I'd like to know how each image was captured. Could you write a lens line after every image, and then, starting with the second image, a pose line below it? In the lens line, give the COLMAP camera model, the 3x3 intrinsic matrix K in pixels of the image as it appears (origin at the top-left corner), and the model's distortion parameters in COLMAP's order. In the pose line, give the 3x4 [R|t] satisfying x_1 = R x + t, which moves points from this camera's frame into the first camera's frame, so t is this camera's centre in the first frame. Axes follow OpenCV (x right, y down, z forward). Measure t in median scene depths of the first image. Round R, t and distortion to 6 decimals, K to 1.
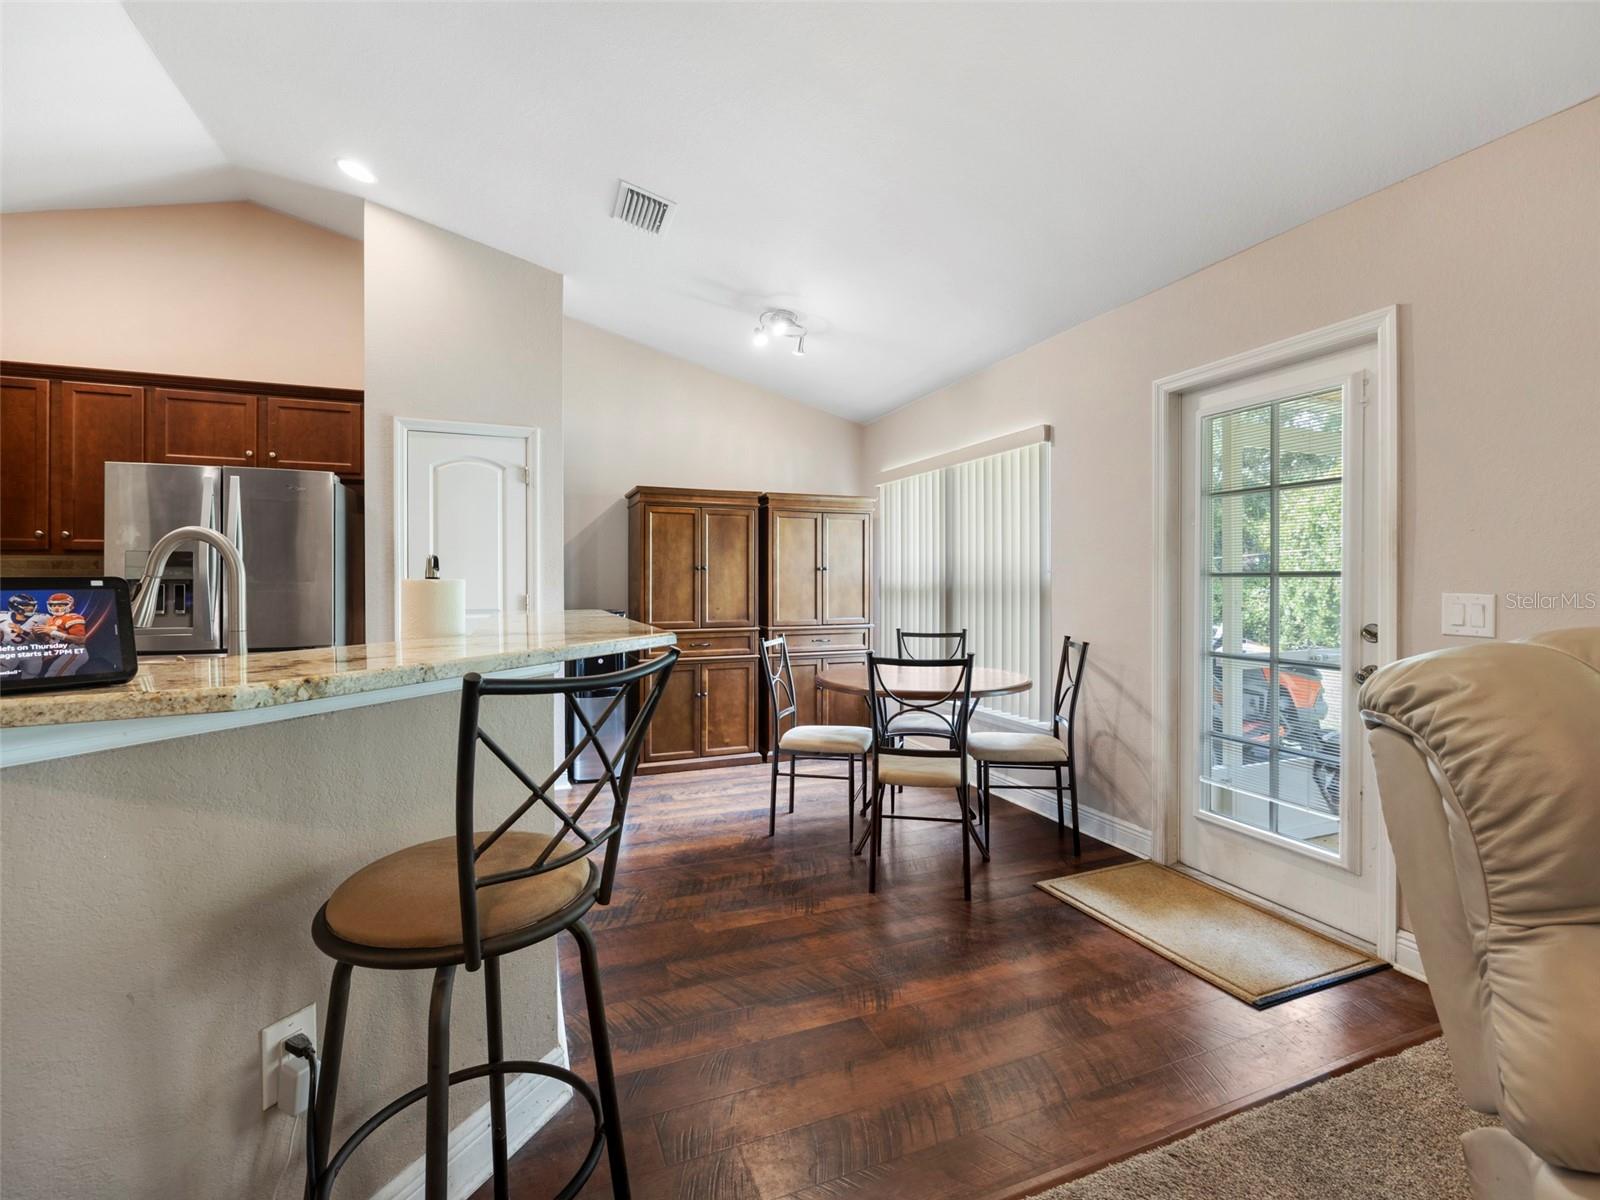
lens RADIAL K [[727.6, 0, 791.7], [0, 727.6, 587.4], [0, 0, 1]] dist [-0.004279, 0.001019]
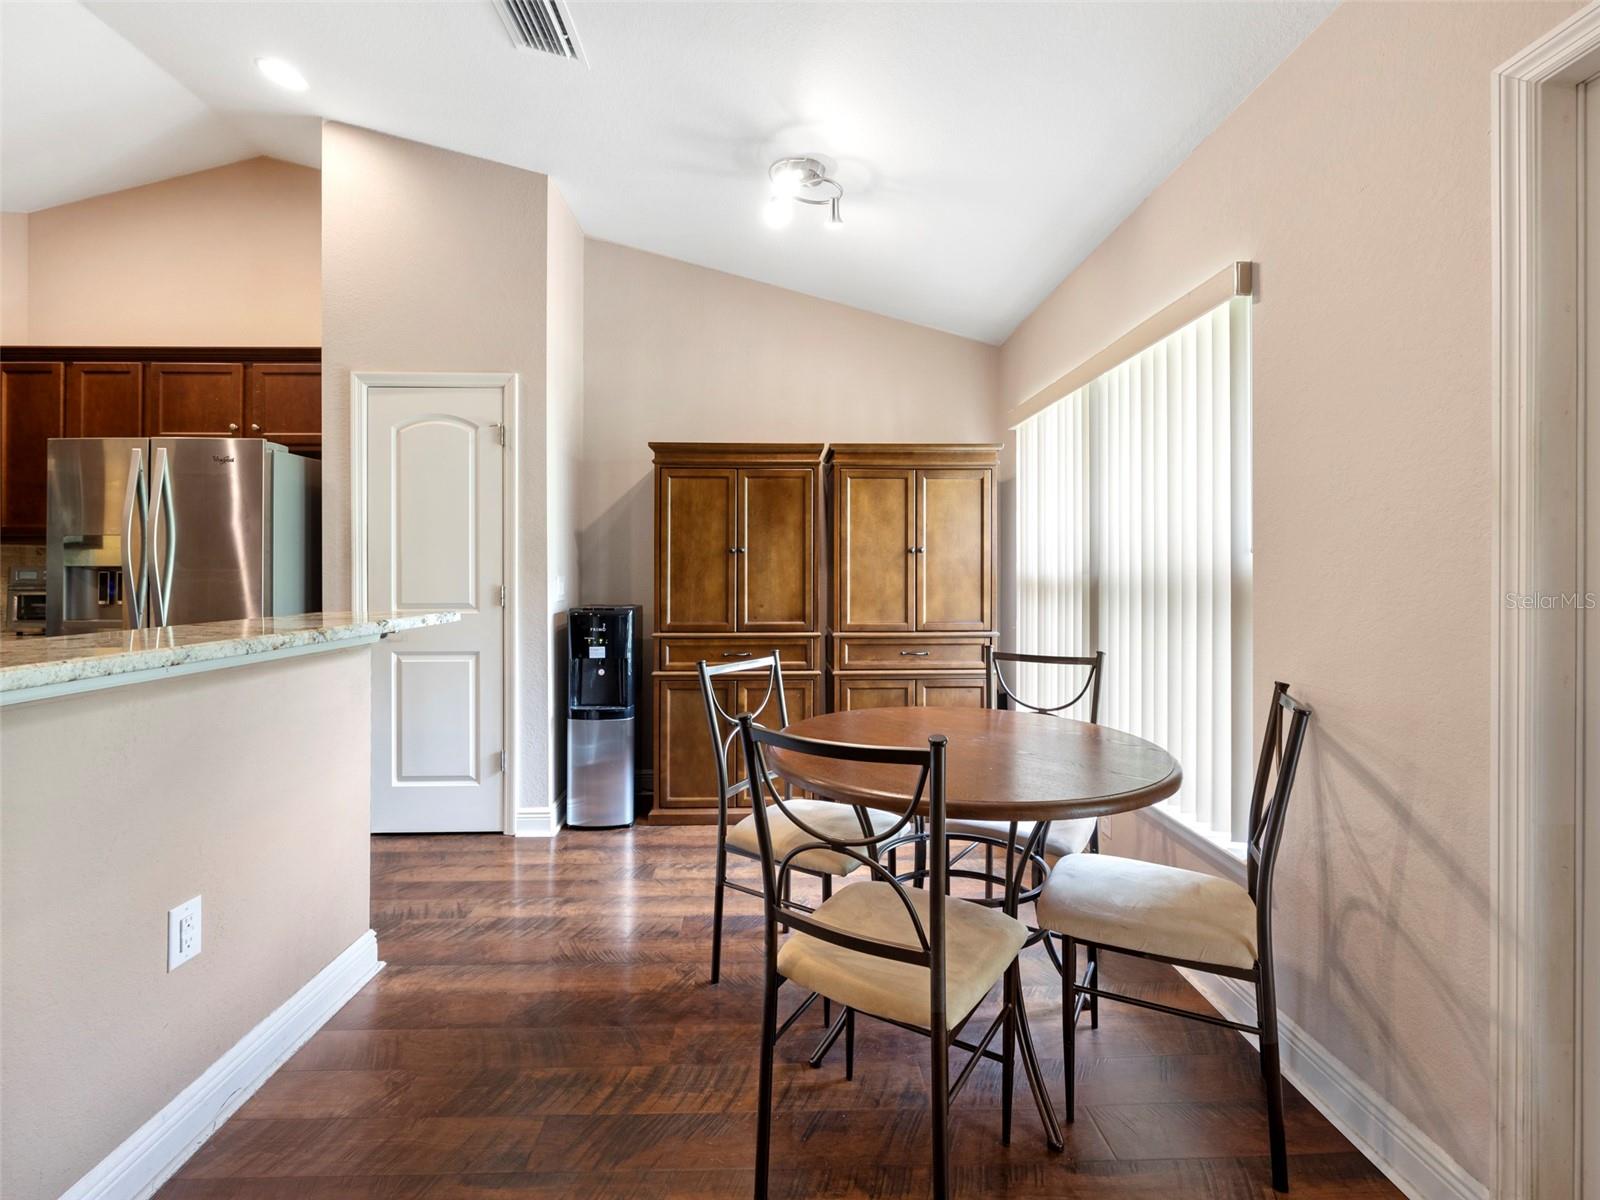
lens RADIAL K [[727.6, 0, 790.7], [0, 727.6, 570.4], [0, 0, 1]] dist [-0.004279, 0.001019]
pose [[0.938710, 0.001756, -0.344702, 0.216621], [-0.003278, 0.999987, -0.003834, -0.004708], [0.344691, 0.004729, 0.938704, 0.392674]]
